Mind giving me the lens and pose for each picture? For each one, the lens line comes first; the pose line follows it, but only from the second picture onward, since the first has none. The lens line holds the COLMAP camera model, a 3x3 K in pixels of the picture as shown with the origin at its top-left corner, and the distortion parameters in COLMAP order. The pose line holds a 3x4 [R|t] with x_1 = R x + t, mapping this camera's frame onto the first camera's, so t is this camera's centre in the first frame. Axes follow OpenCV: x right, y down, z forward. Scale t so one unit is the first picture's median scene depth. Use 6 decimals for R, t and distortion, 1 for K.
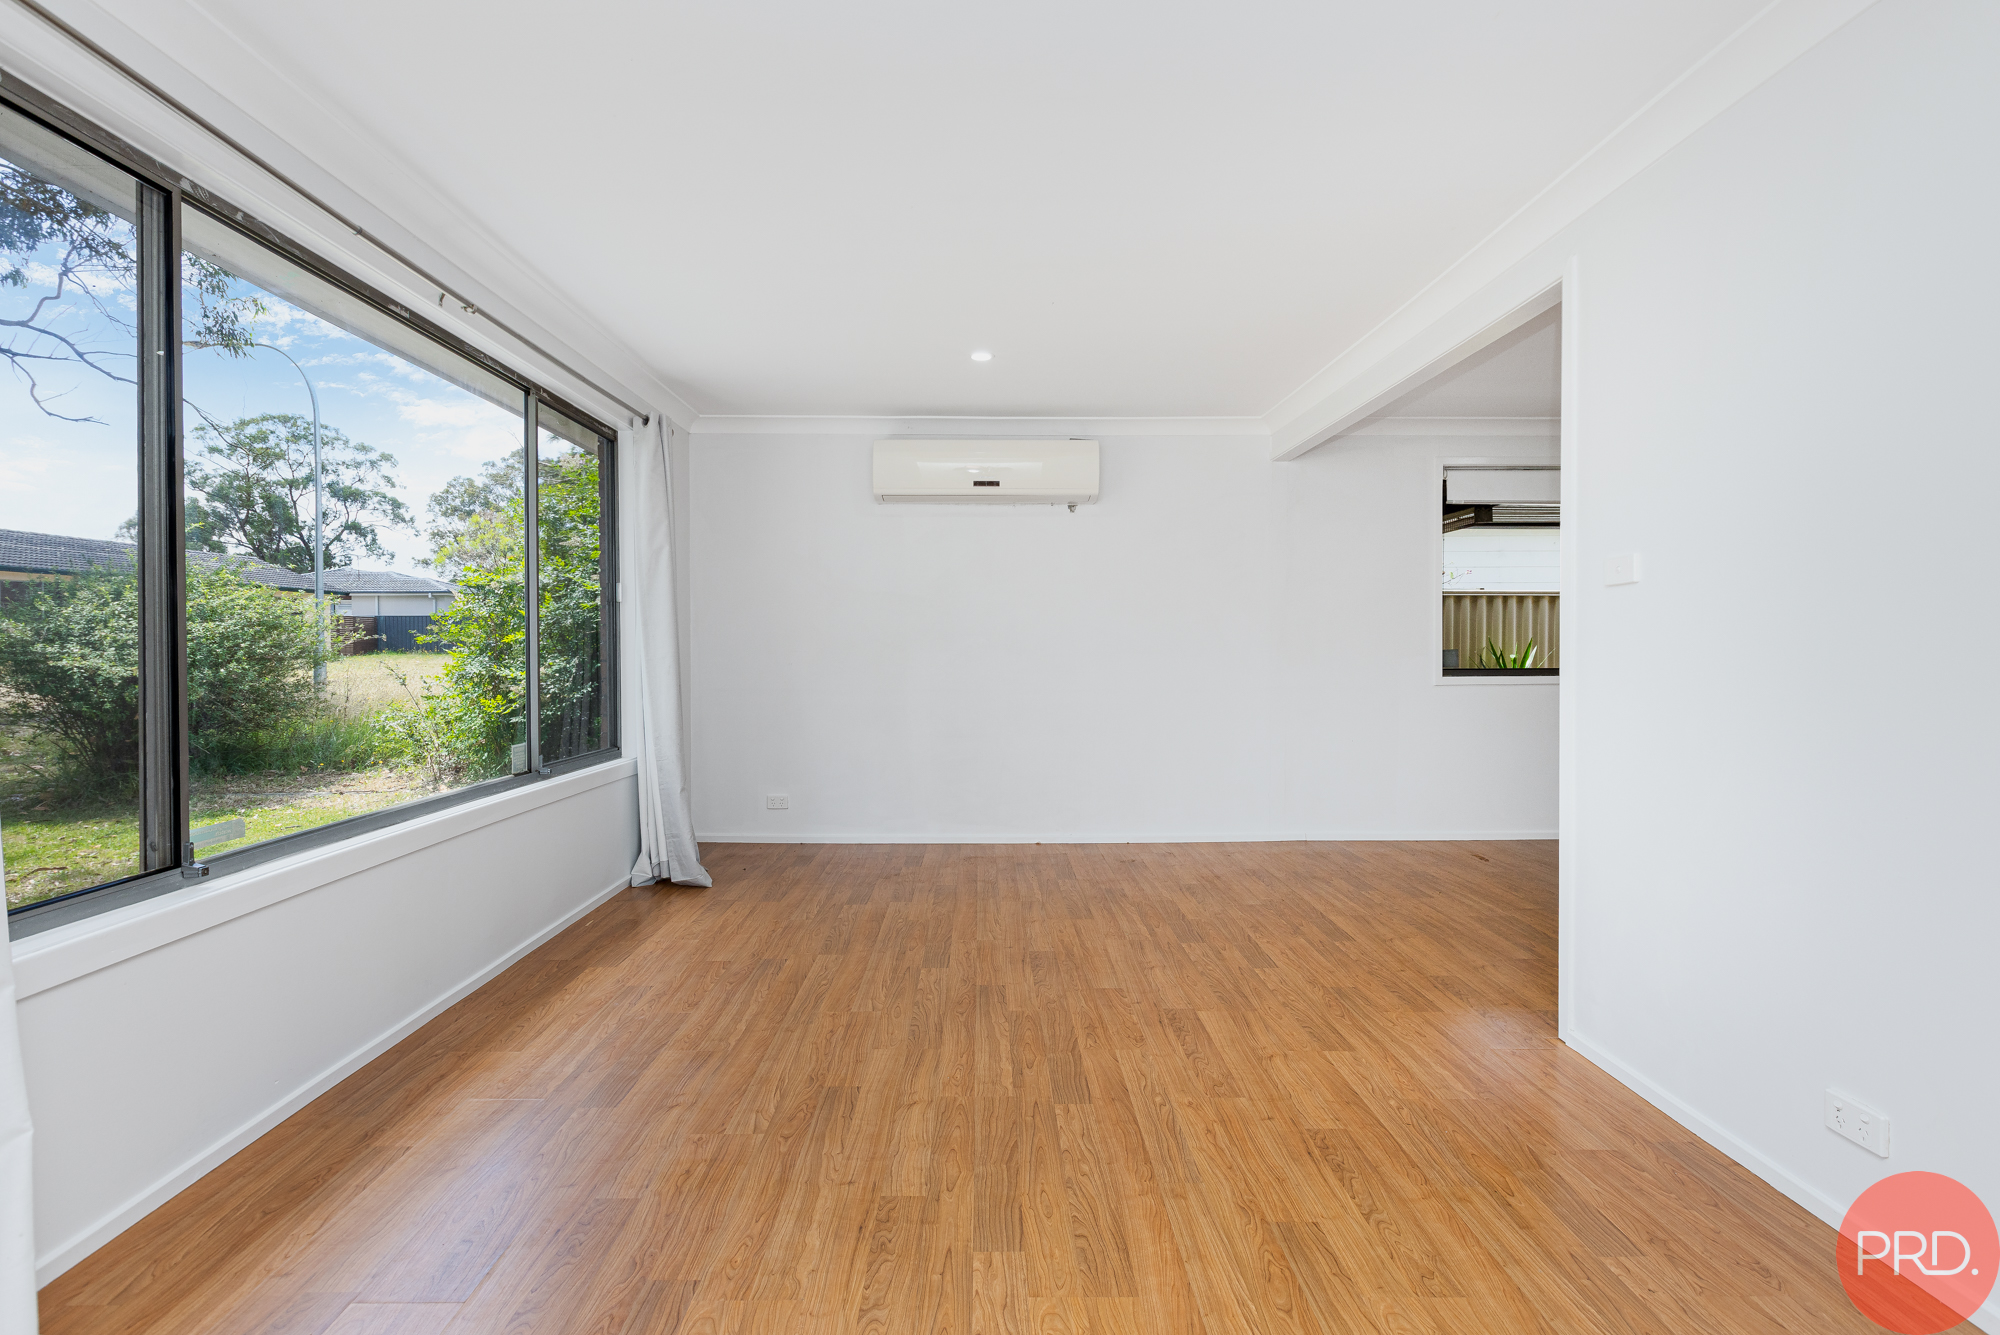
lens RADIAL K [[907.9, 0, 1012.1], [0, 907.9, 640.2], [0, 0, 1]] dist [0.001373, -0.001256]
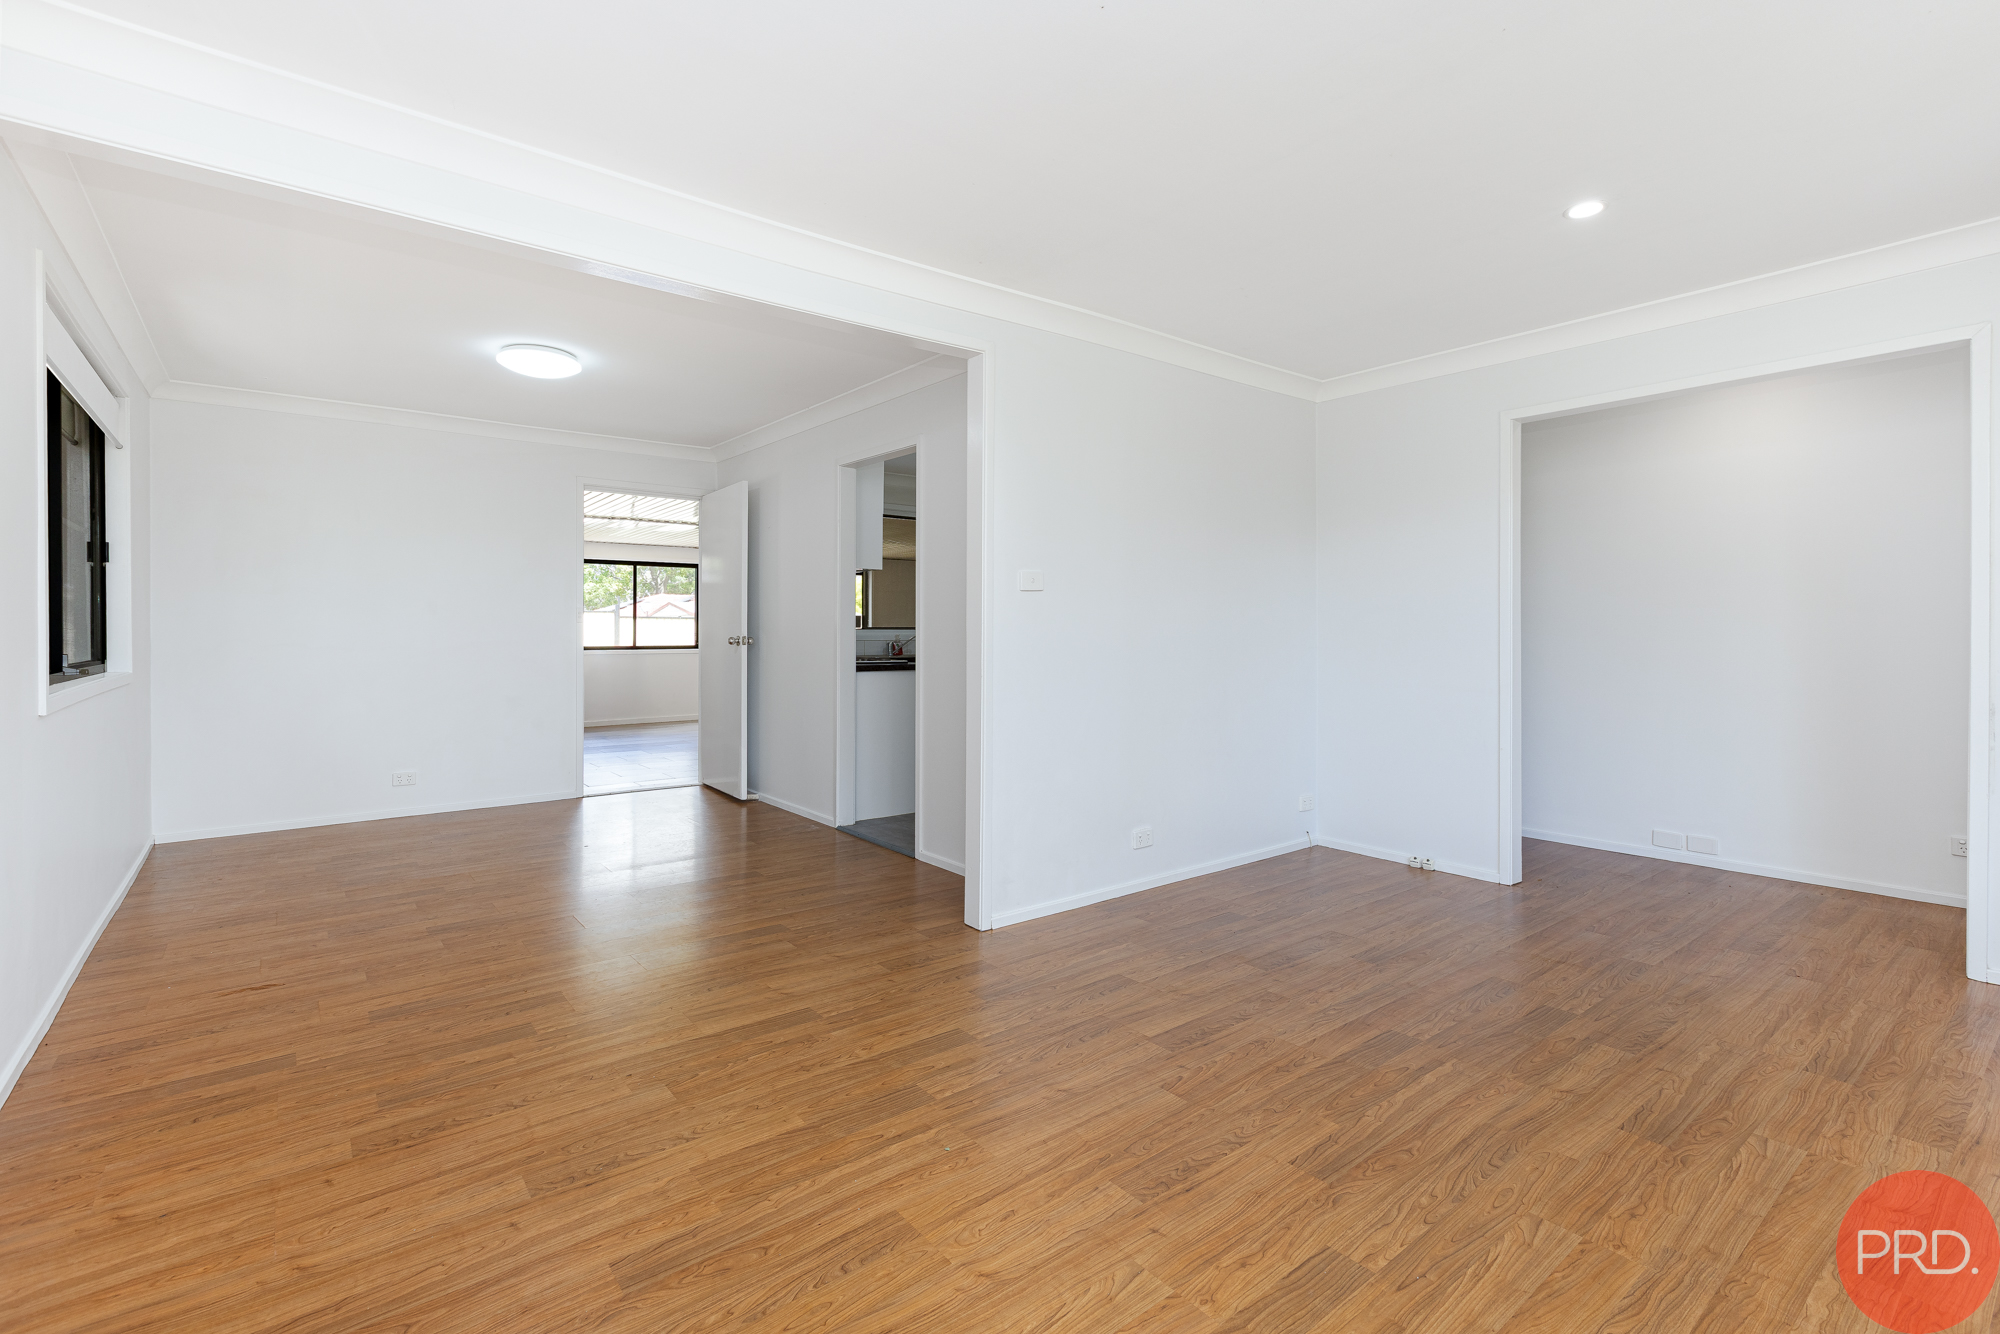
lens RADIAL K [[907.9, 0, 1012.1], [0, 907.9, 639.7], [0, 0, 1]] dist [0.001373, -0.001256]
pose [[-0.601499, -0.007772, 0.798836, -0.444948], [-0.001648, 0.999963, 0.008488, 0.015030], [-0.798872, 0.003789, -0.601489, 1.735627]]
